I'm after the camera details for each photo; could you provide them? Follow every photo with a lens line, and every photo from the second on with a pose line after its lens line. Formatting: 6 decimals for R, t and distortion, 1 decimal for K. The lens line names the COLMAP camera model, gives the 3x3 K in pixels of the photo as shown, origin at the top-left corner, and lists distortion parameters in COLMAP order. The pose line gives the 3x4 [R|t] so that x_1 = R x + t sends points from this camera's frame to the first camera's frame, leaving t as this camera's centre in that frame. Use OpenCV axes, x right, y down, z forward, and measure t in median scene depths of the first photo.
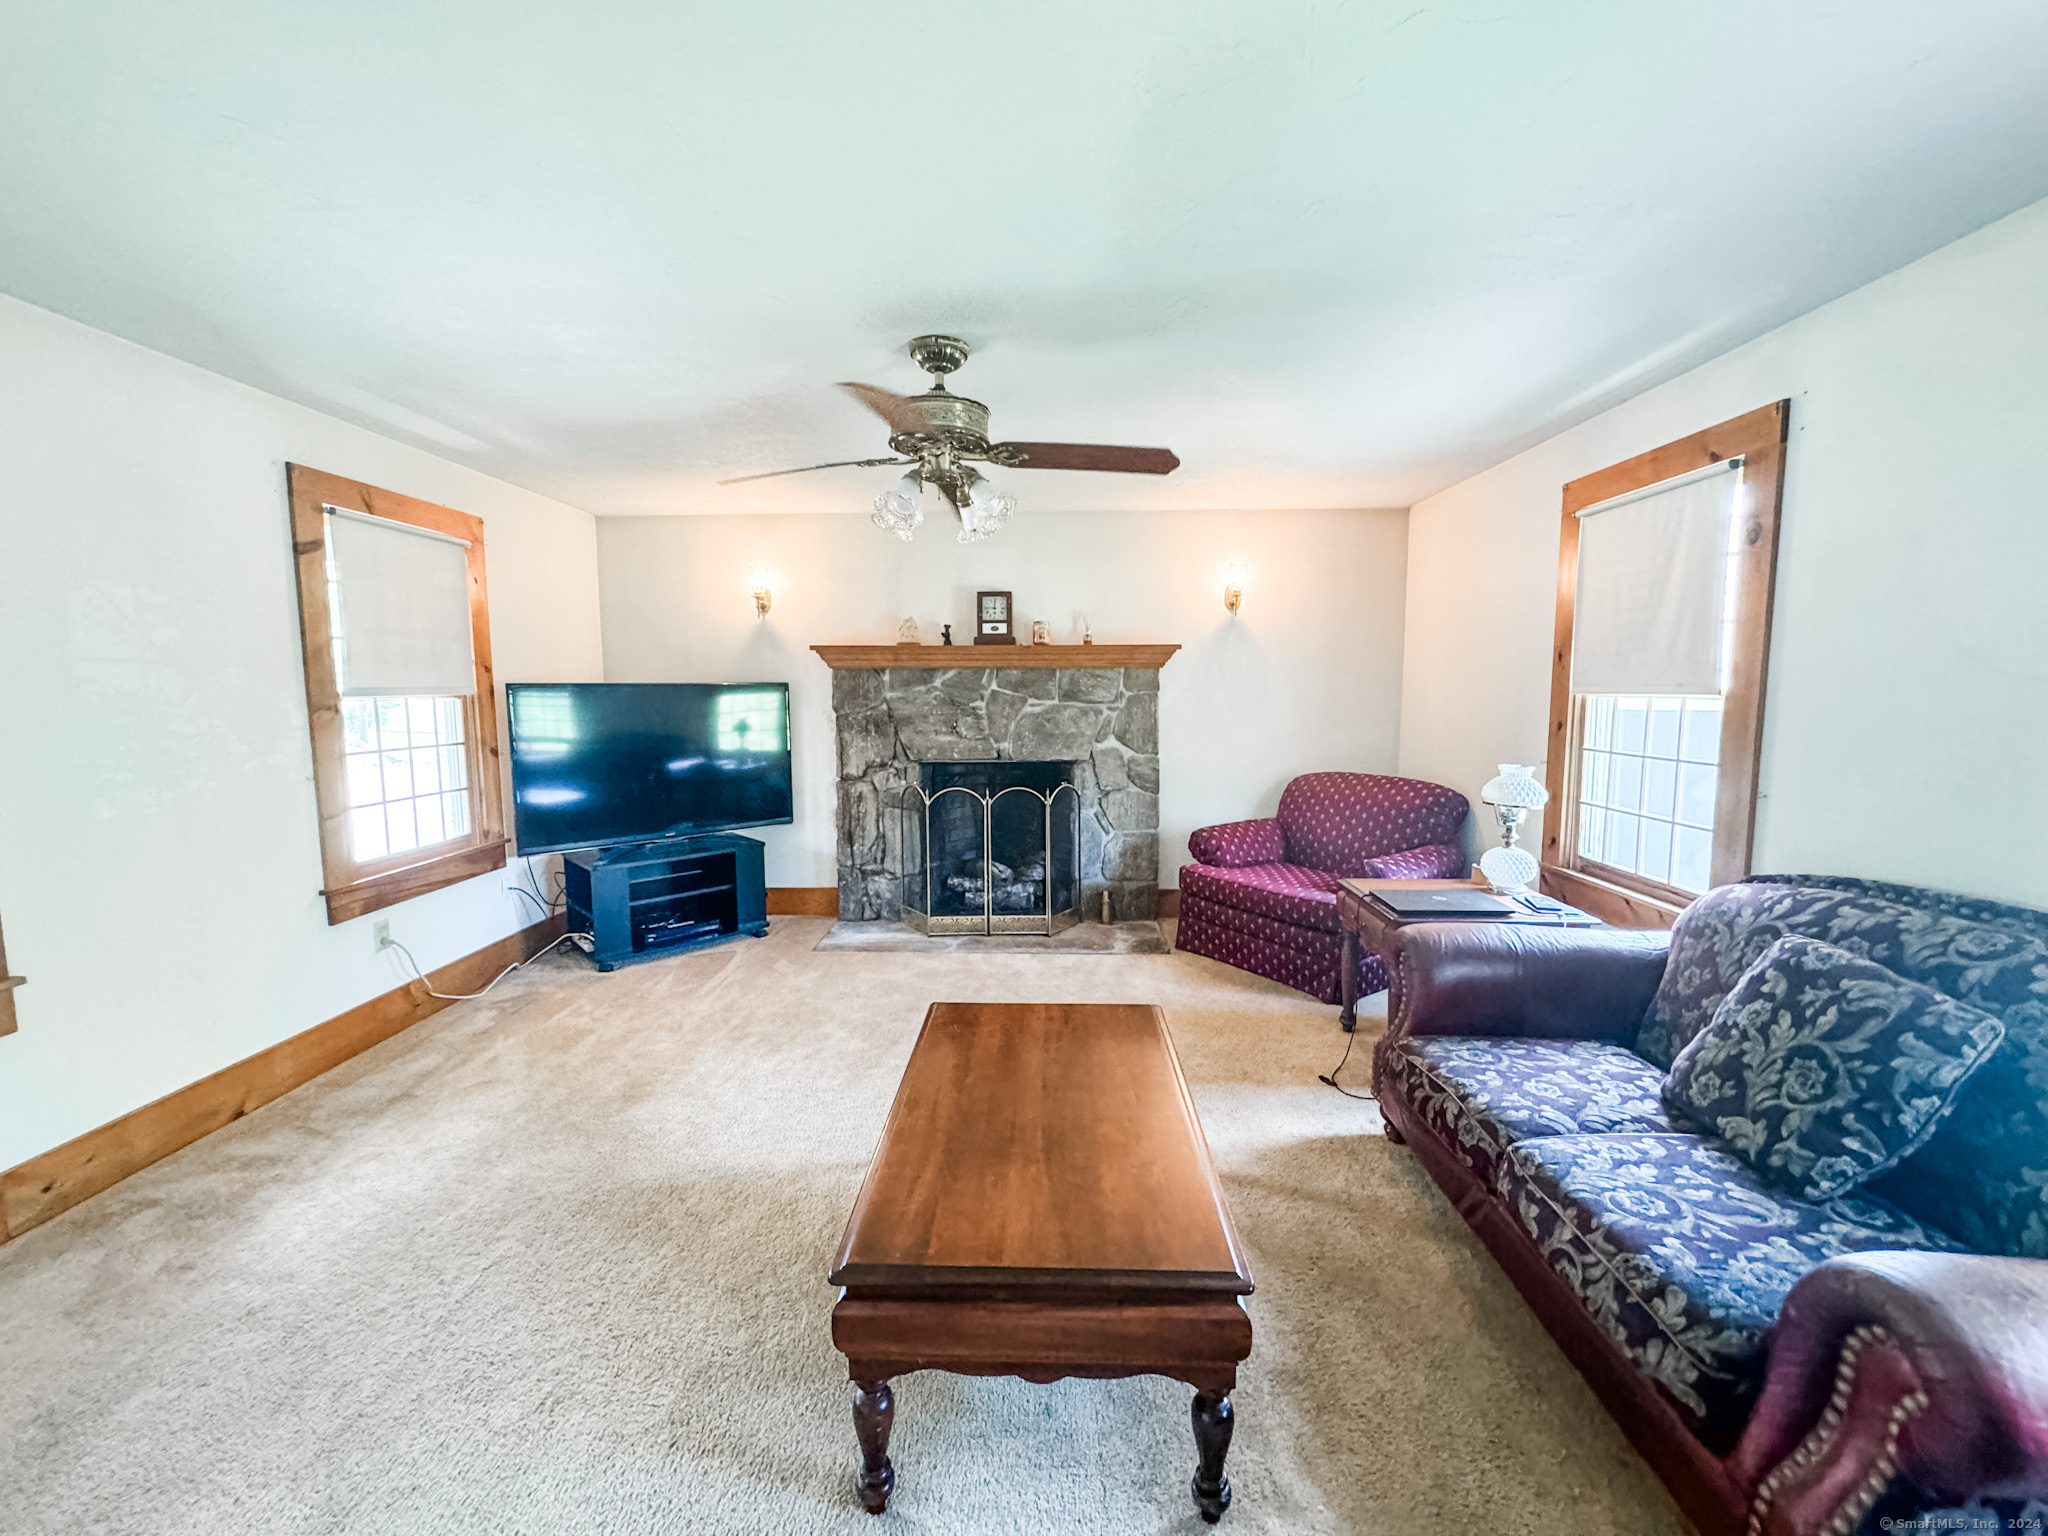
lens RADIAL K [[817.3, 0, 1018.2], [0, 817.3, 768.7], [0, 0, 1]] dist [-0.001428, 0.000348]
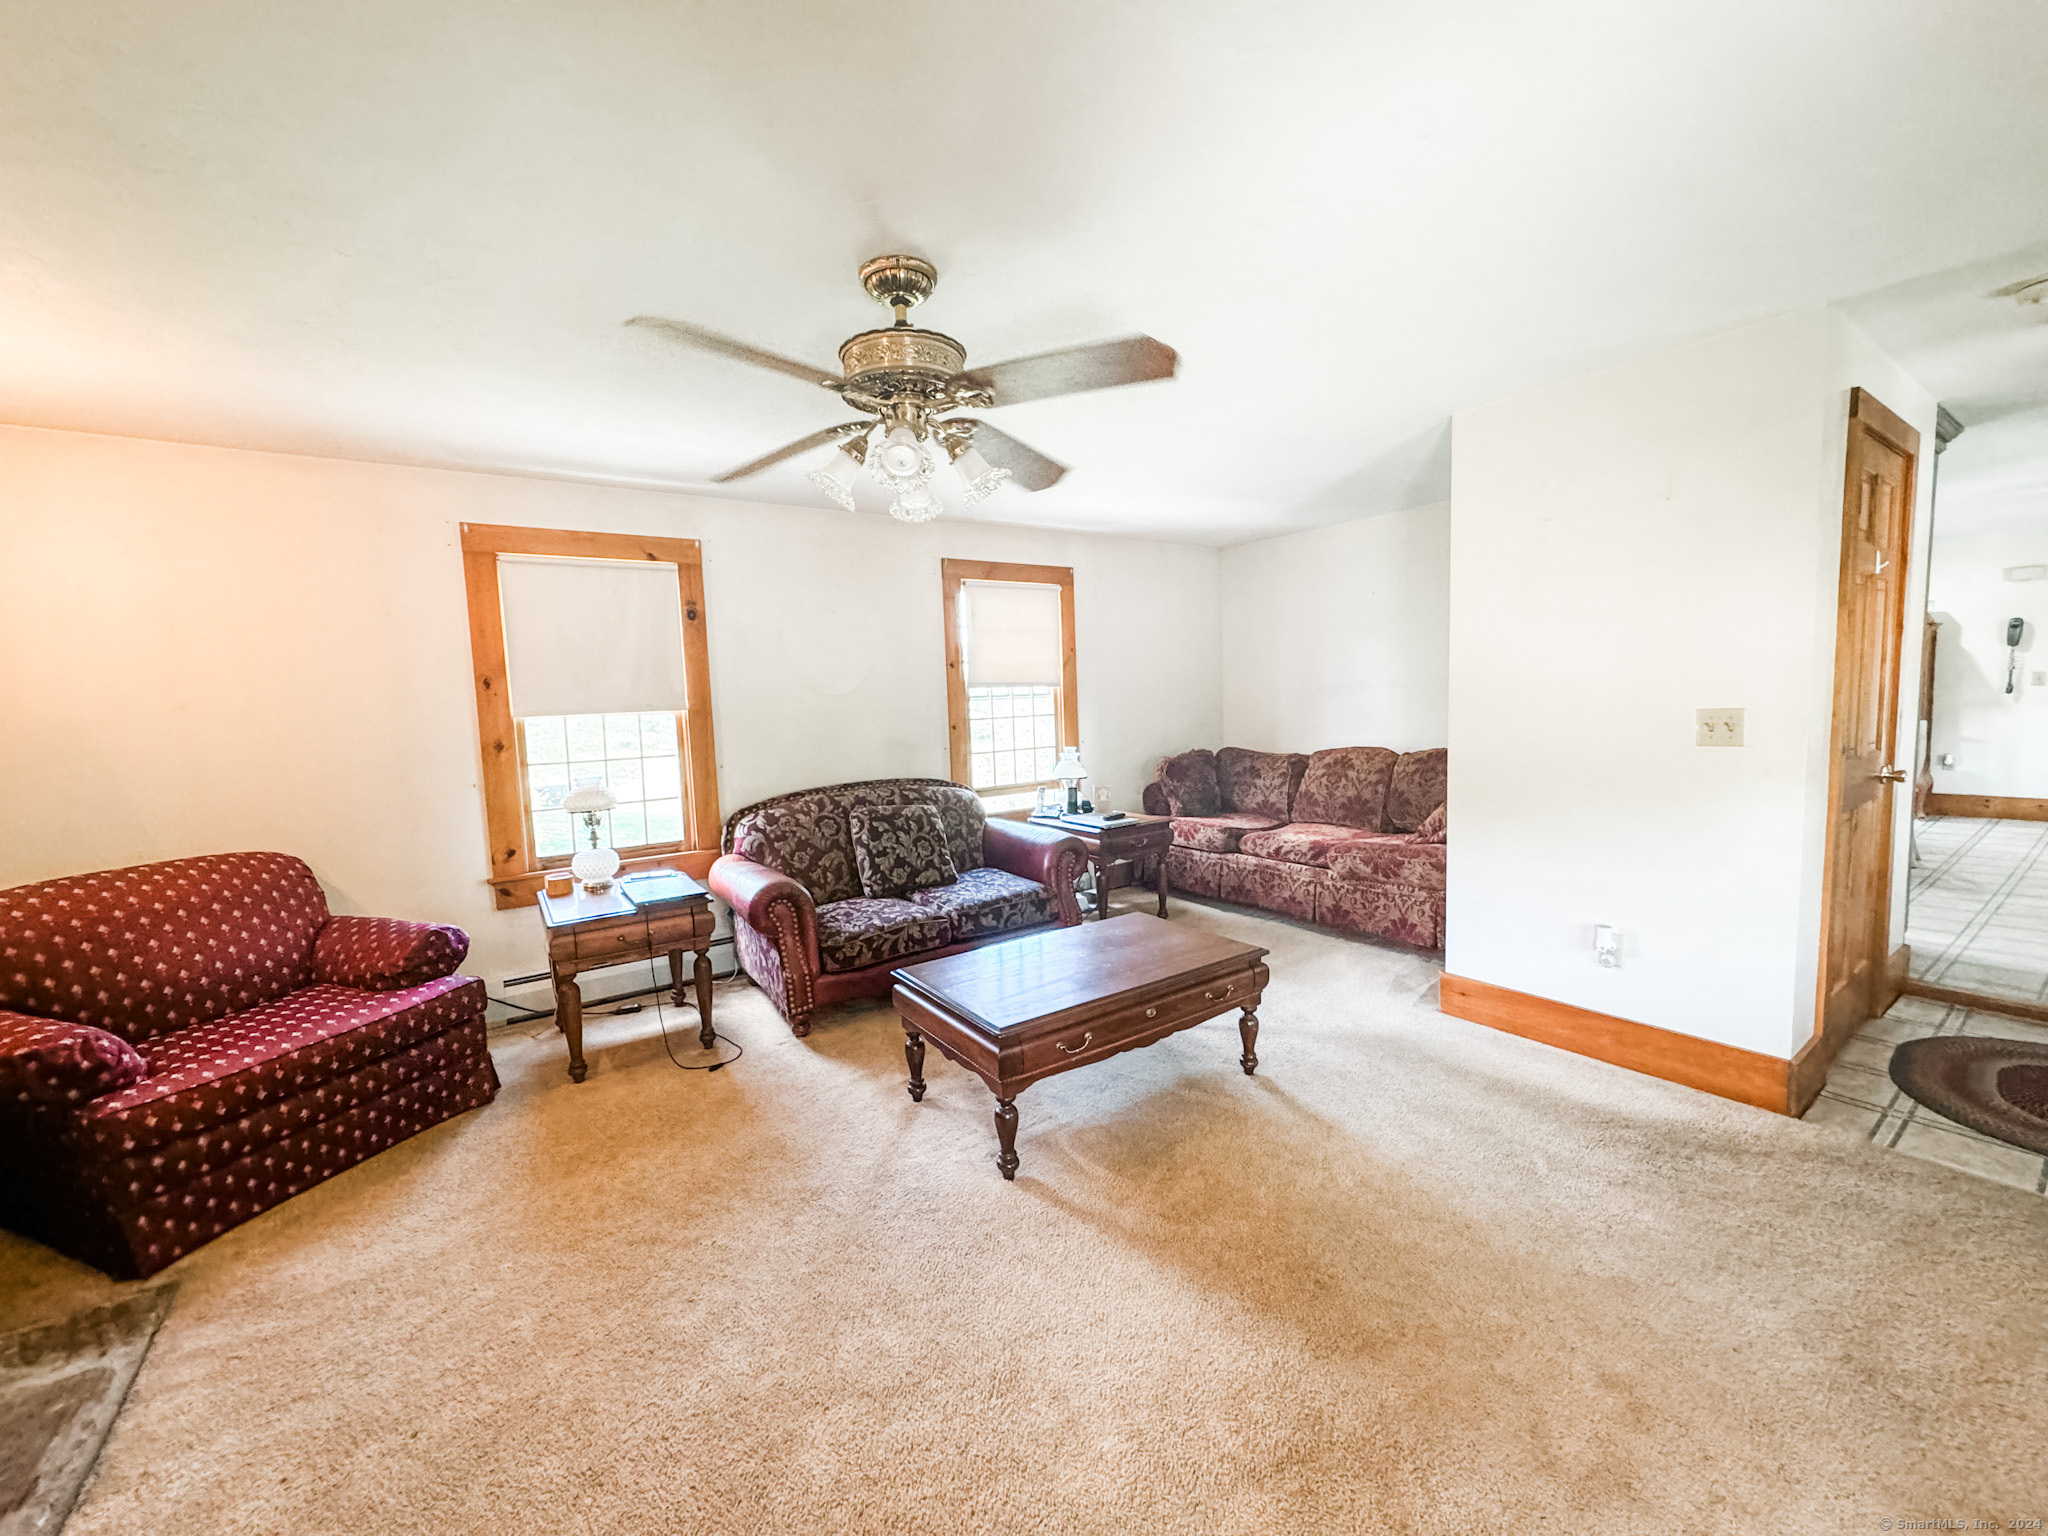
lens RADIAL K [[817.3, 0, 1018.2], [0, 817.3, 768.7], [0, 0, 1]] dist [-0.001428, 0.000348]
pose [[-0.604807, -0.045246, 0.795085, -0.701223], [0.116778, 0.982554, 0.144745, -0.114561], [-0.787763, 0.180392, -0.588972, 1.249229]]
